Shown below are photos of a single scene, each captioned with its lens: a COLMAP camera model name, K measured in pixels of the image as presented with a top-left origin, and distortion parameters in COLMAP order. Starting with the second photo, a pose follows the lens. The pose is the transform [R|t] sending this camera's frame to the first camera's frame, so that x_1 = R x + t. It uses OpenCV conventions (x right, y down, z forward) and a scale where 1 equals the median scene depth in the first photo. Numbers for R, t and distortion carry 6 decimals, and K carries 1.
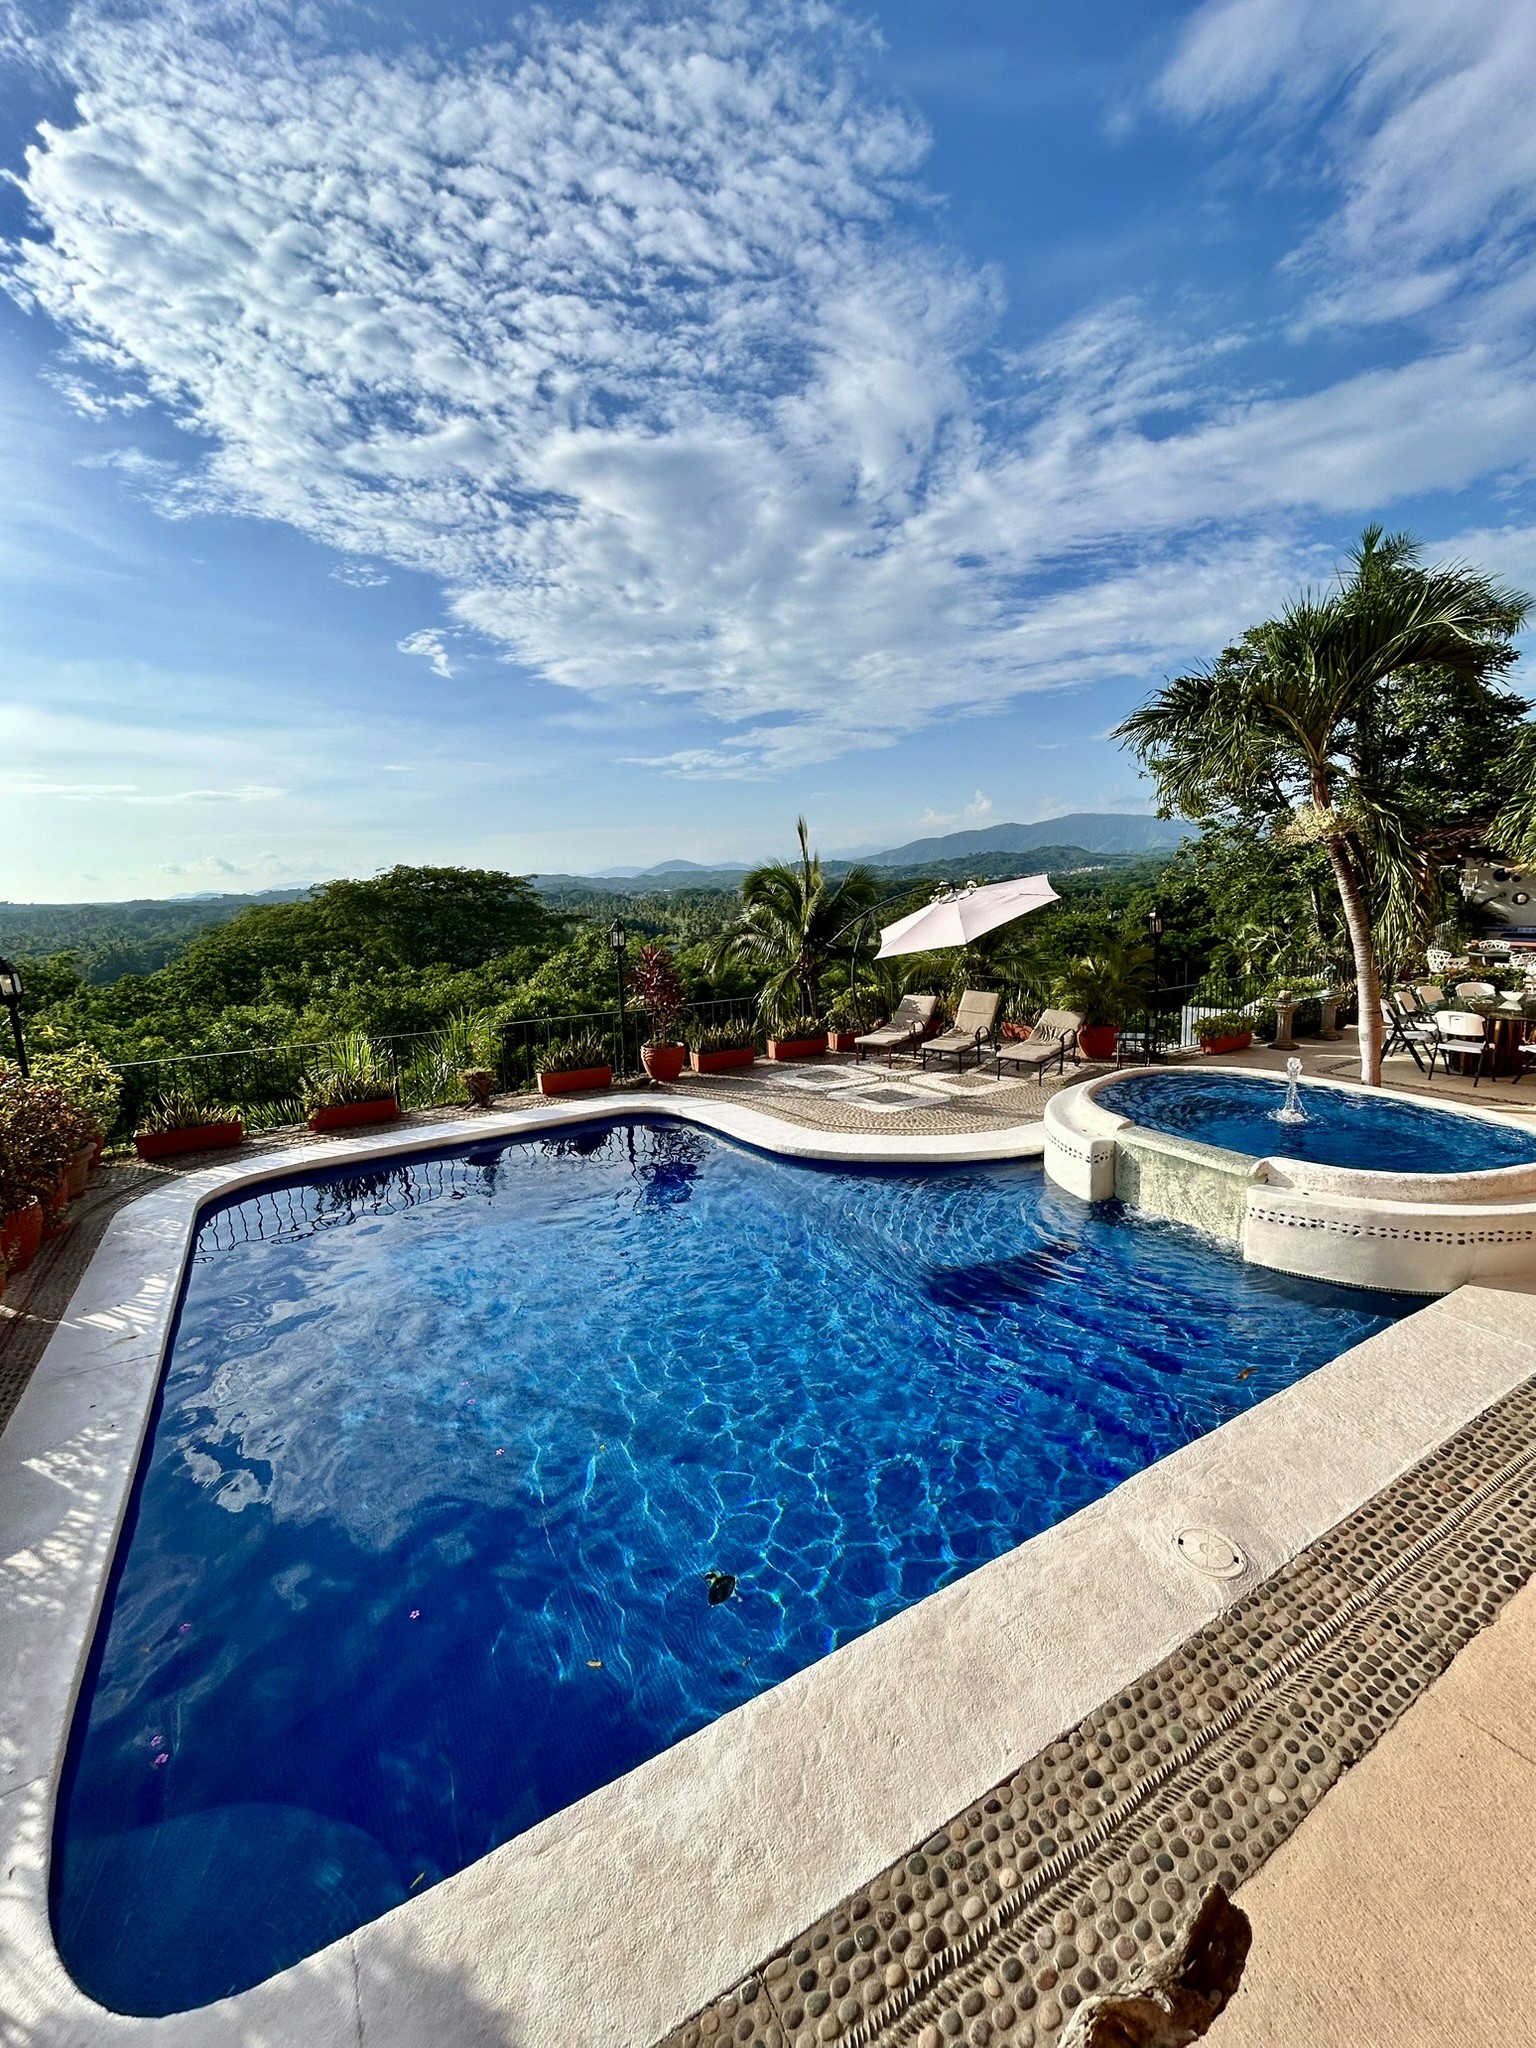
lens RADIAL K [[834.7, 0, 762.3], [0, 834.7, 1044.8], [0, 0, 1]] dist [0.003097, -0.000256]
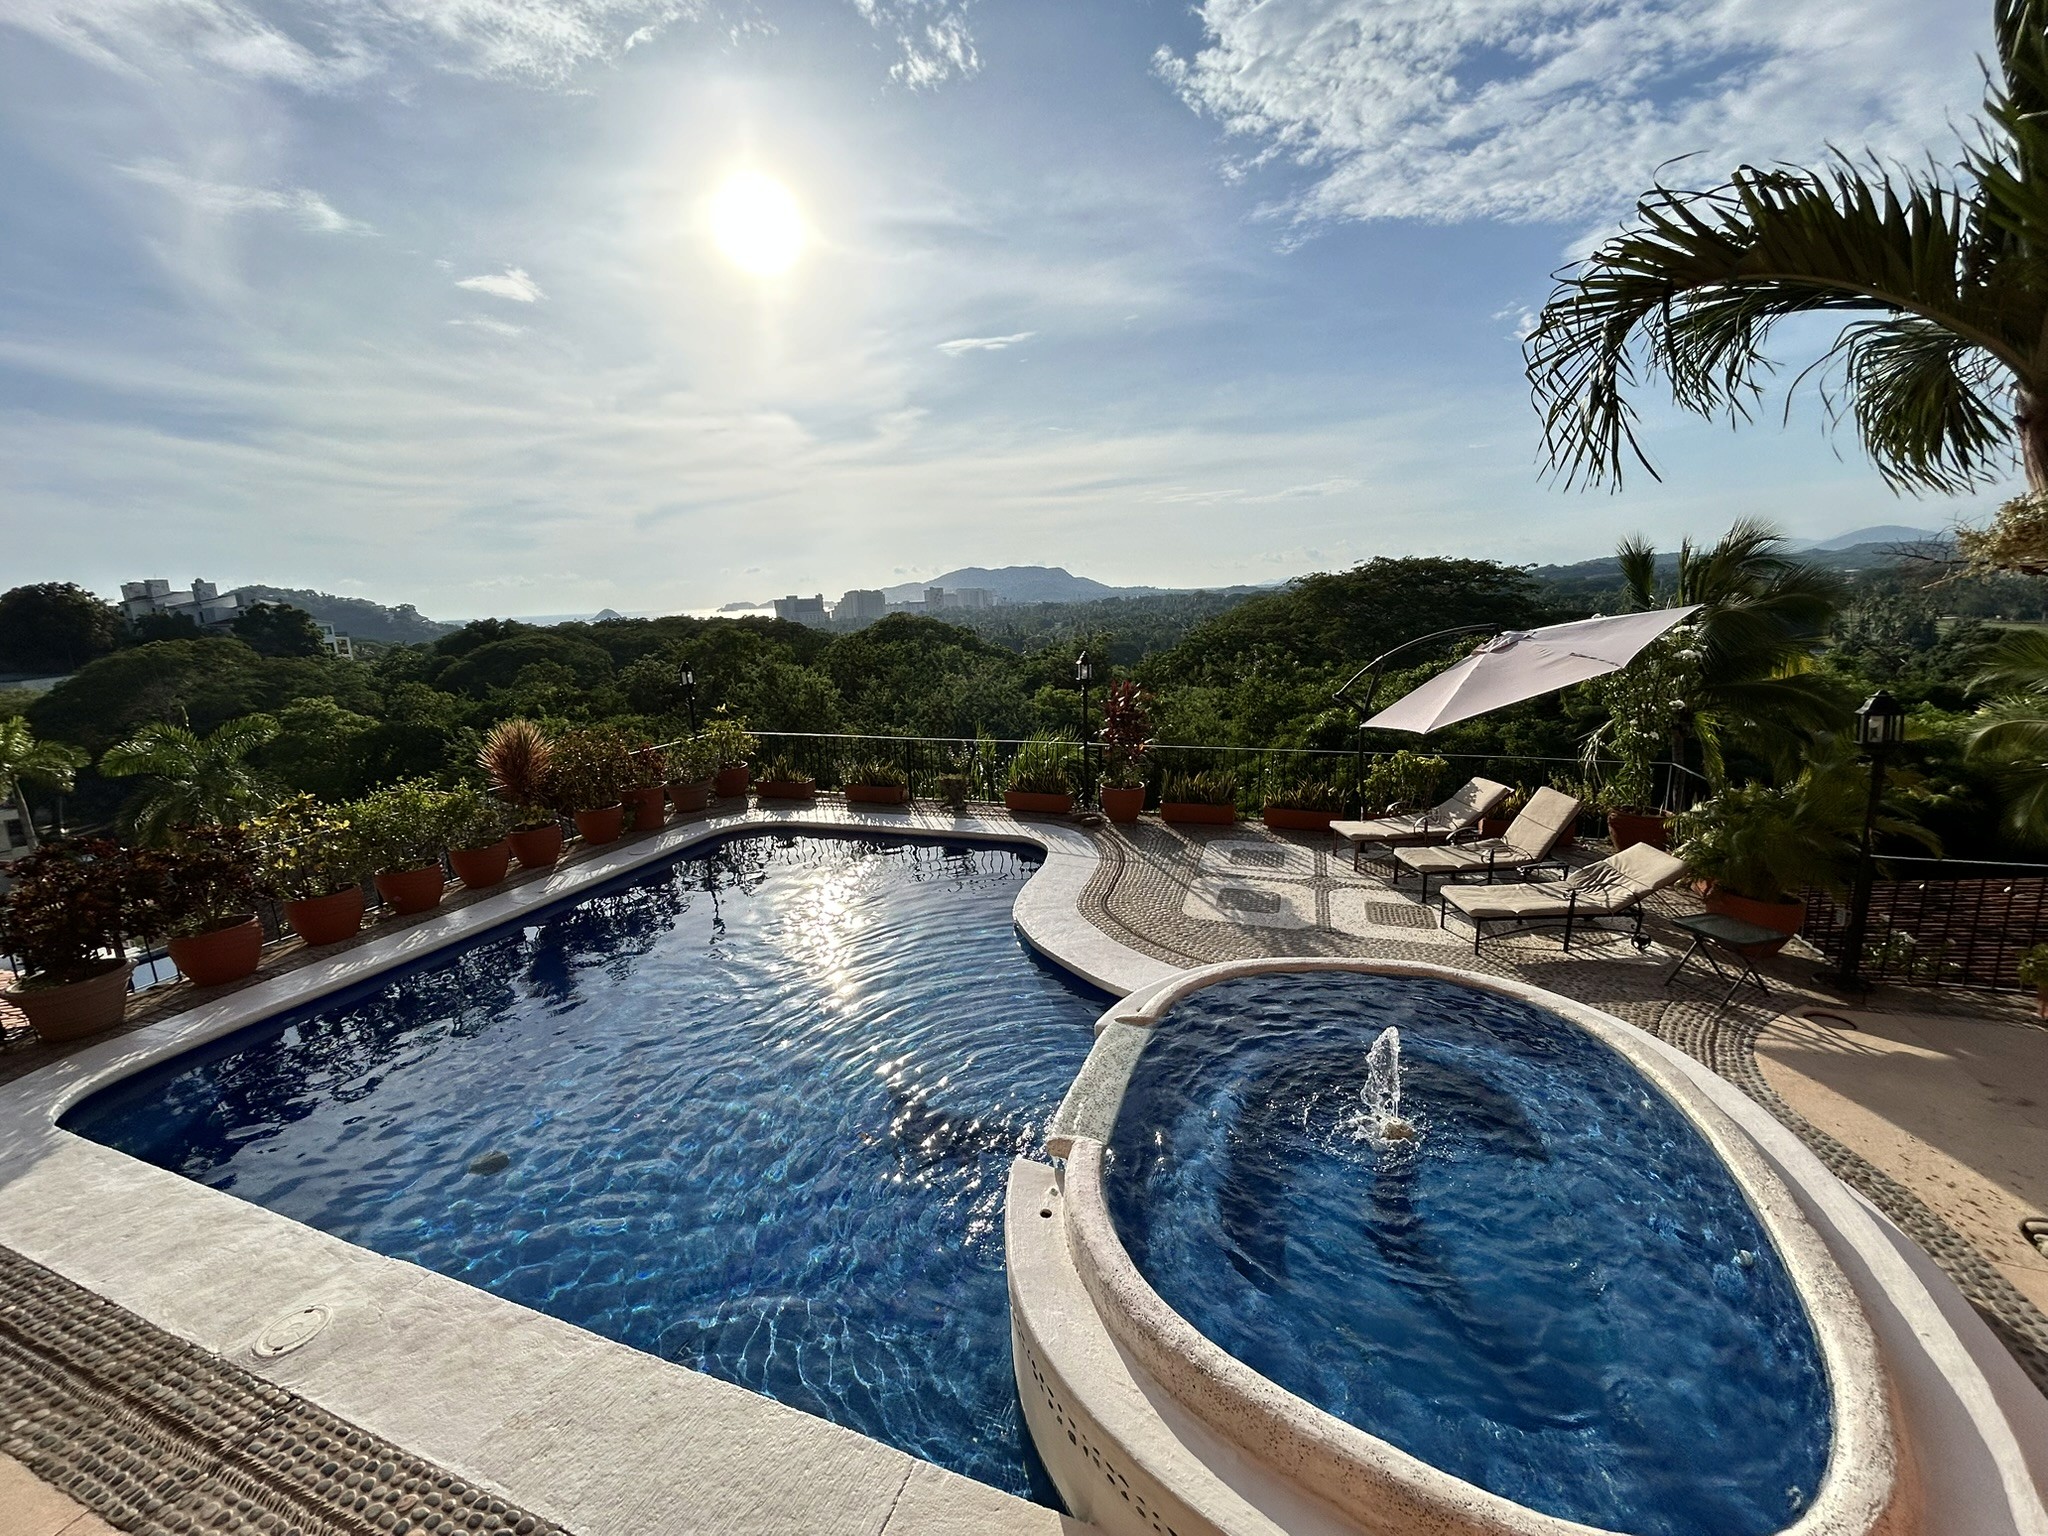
lens RADIAL K [[834.7, 0, 1010.2], [0, 834.7, 759.3], [0, 0, 1]] dist [0.003097, -0.000256]
pose [[0.617147, 0.158816, -0.770653, 0.139425], [-0.131680, 0.986452, 0.097837, -0.027312], [0.775751, 0.041100, 0.629699, 0.076517]]
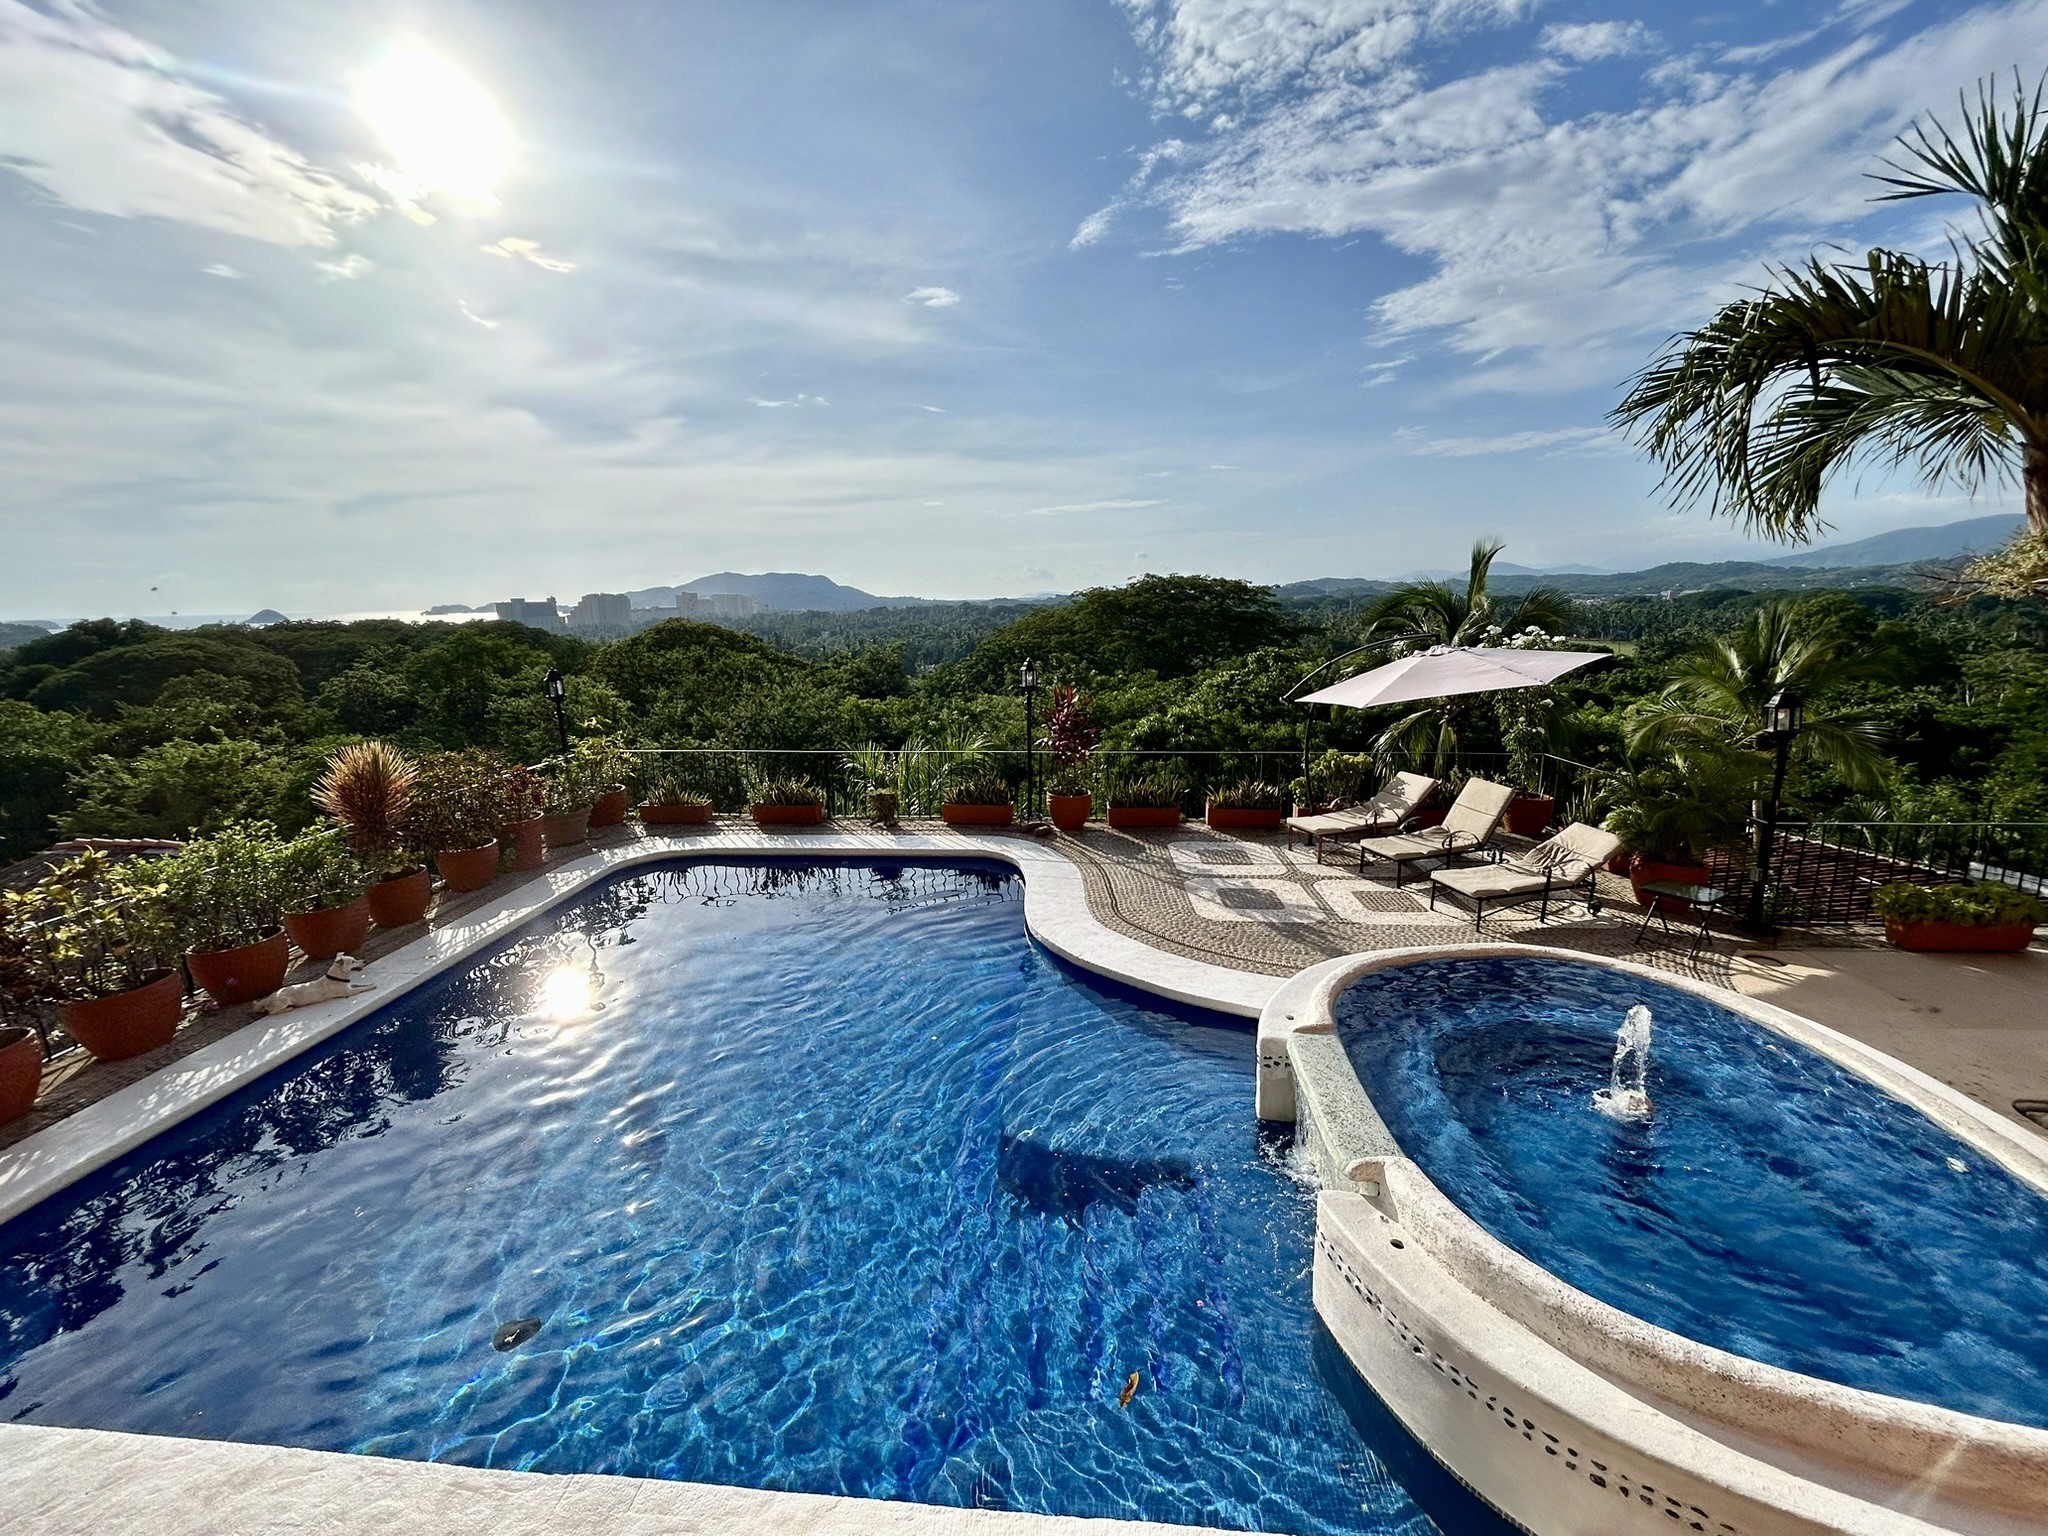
lens RADIAL K [[834.7, 0, 1010.5], [0, 834.7, 754.7], [0, 0, 1]] dist [0.003097, -0.000256]
pose [[0.808634, 0.124166, -0.575060, 0.095865], [-0.119562, 0.991760, 0.046014, -0.020126], [0.576035, 0.031547, 0.816816, 0.047714]]
